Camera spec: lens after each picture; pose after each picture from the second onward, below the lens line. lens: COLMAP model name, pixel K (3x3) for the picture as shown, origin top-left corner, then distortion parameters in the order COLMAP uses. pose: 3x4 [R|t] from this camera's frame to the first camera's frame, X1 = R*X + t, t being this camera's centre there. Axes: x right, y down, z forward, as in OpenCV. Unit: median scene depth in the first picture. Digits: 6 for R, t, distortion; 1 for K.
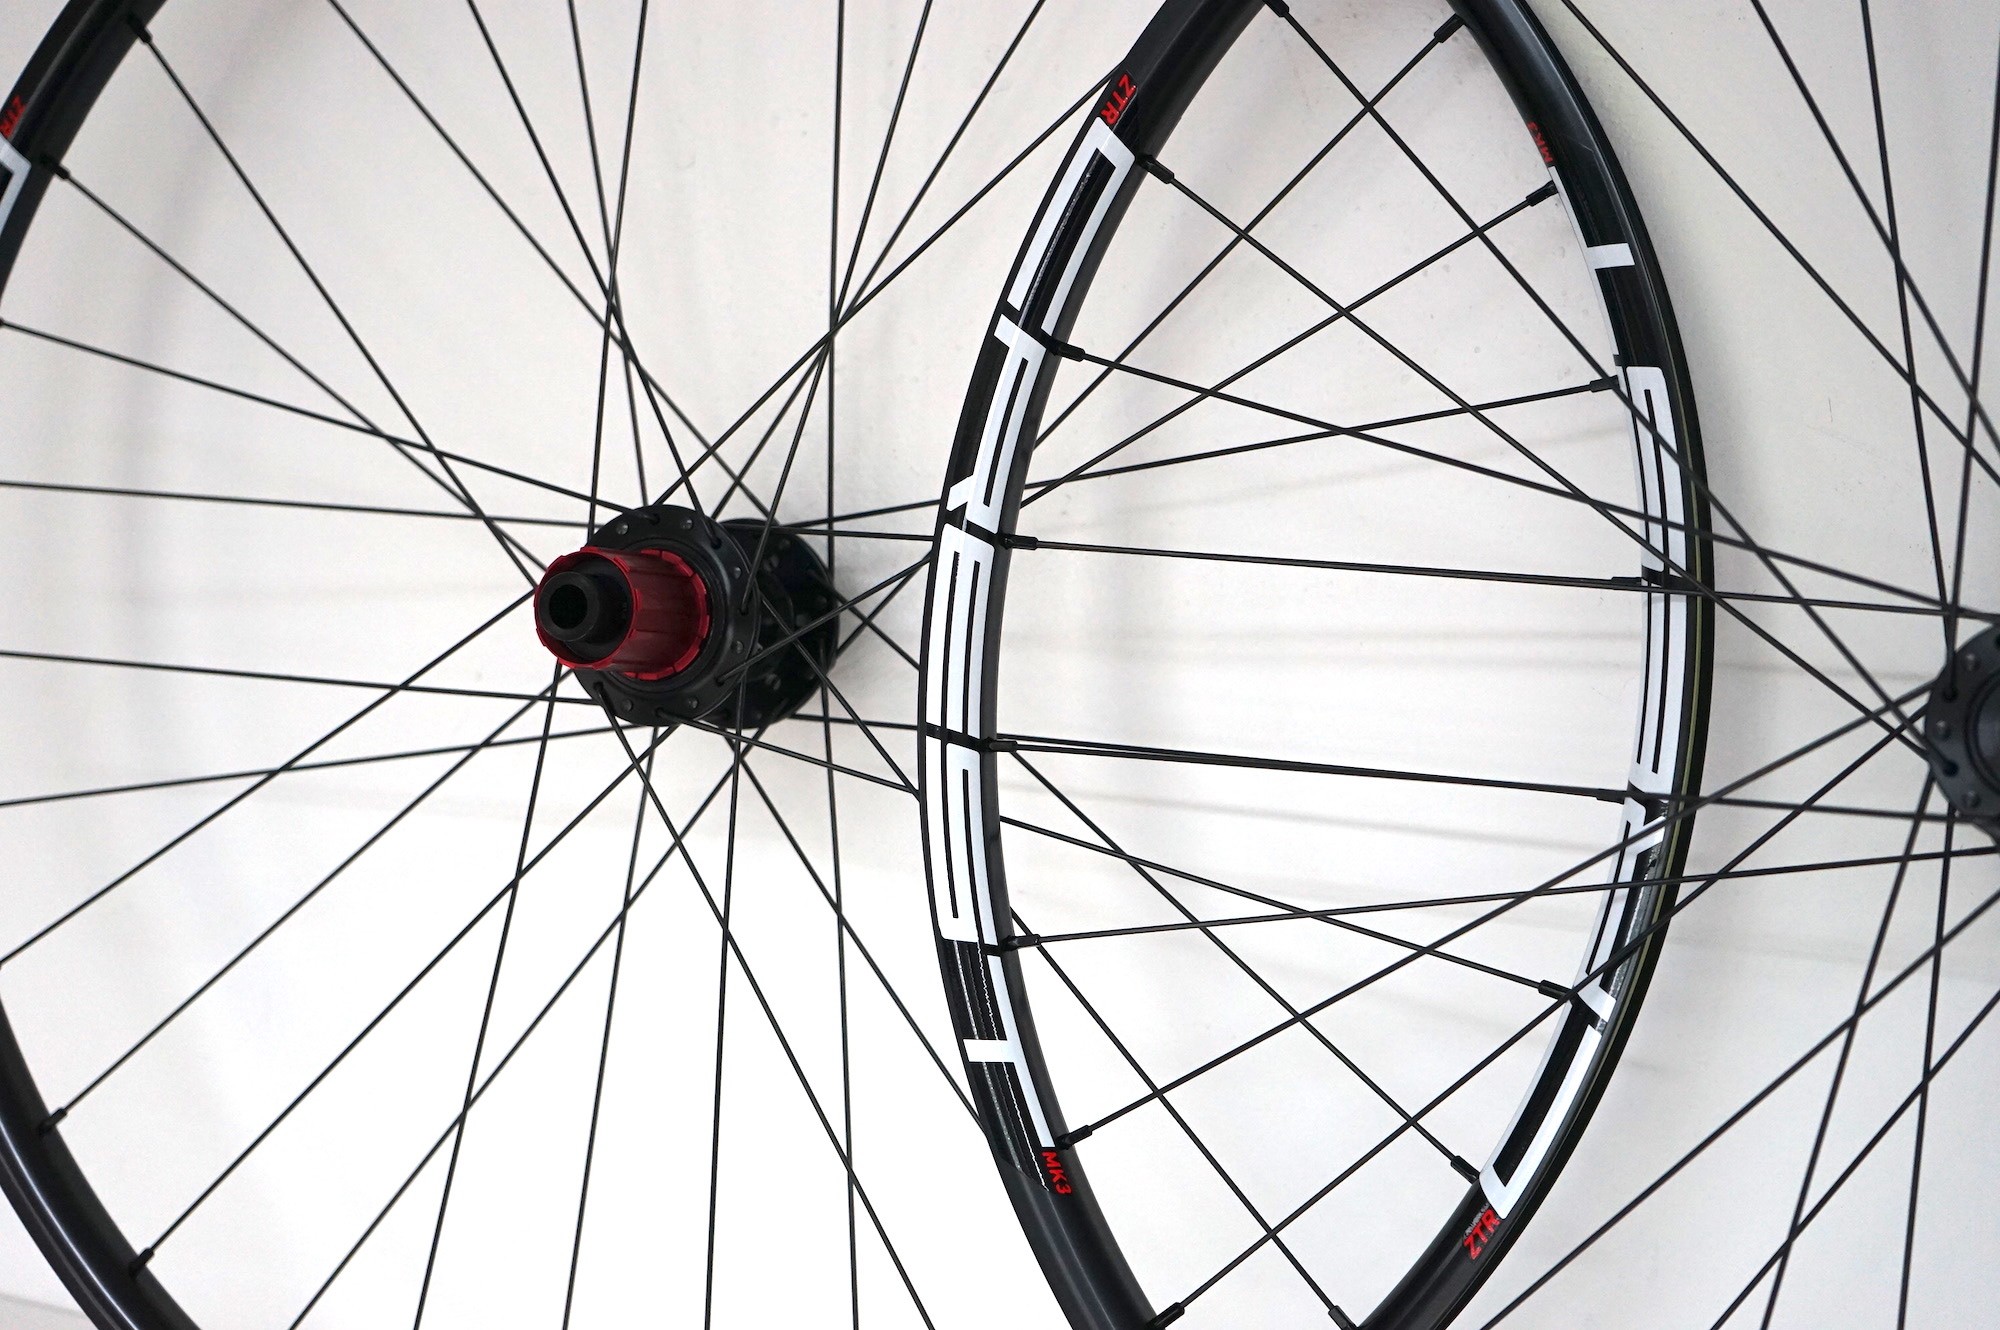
lens RADIAL K [[3113.8, 0, 1002.1], [0, 3113.8, 670.3], [0, 0, 1]] dist [-0.072427, 0.000000]
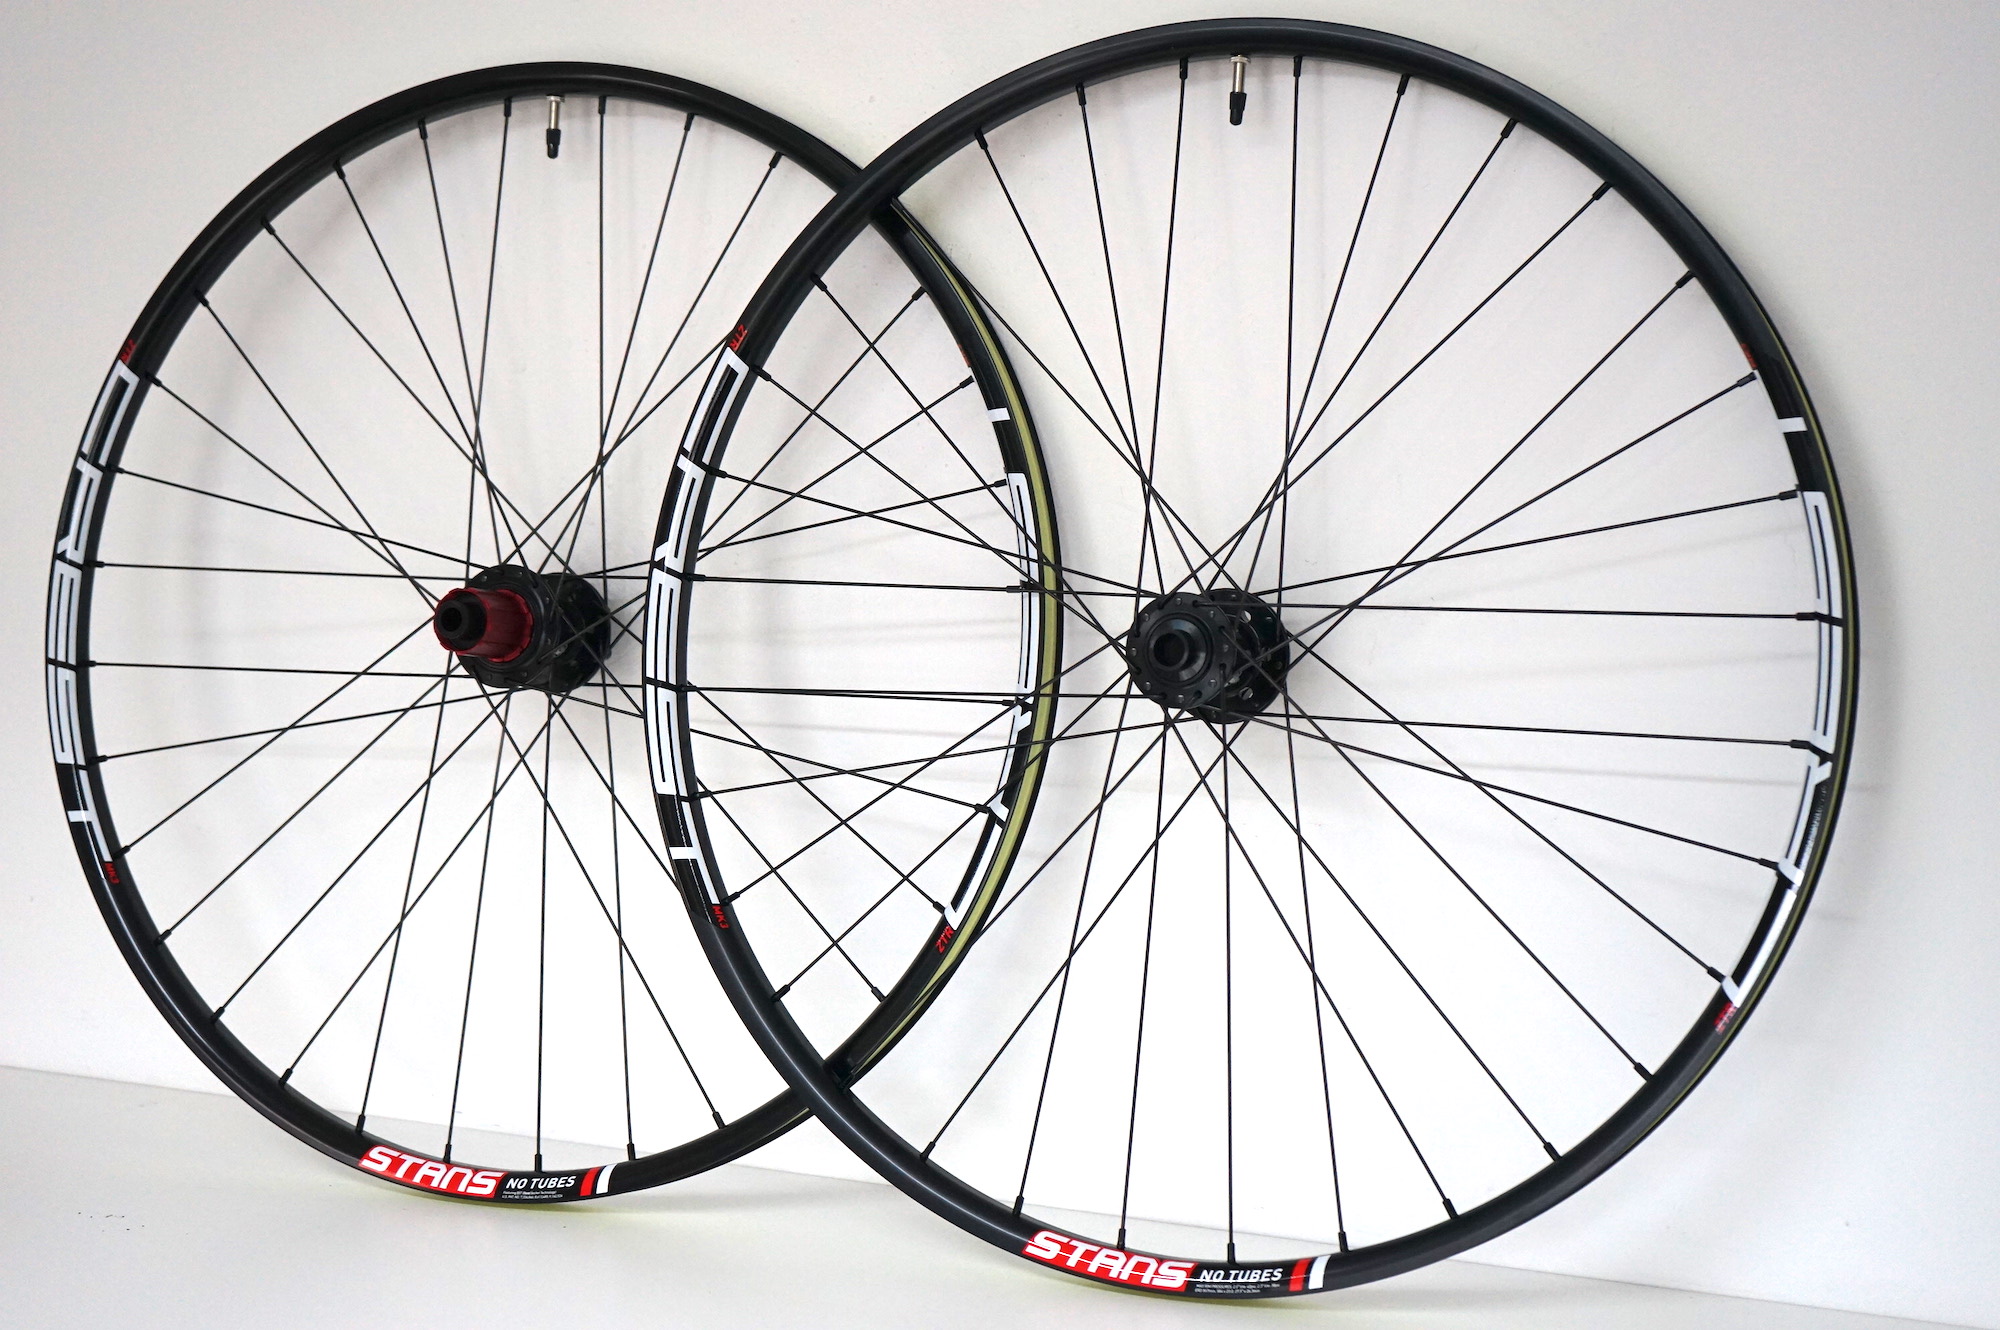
lens RADIAL K [[3155.0, 0, 998.8], [0, 3155.0, 660.7], [0, 0, 1]] dist [-0.096916, 0.000000]
pose [[0.999577, -0.027568, 0.009255, 0.160263], [0.027847, 0.999114, -0.031569, 0.069141], [-0.008377, 0.031814, 0.999459, -0.830030]]
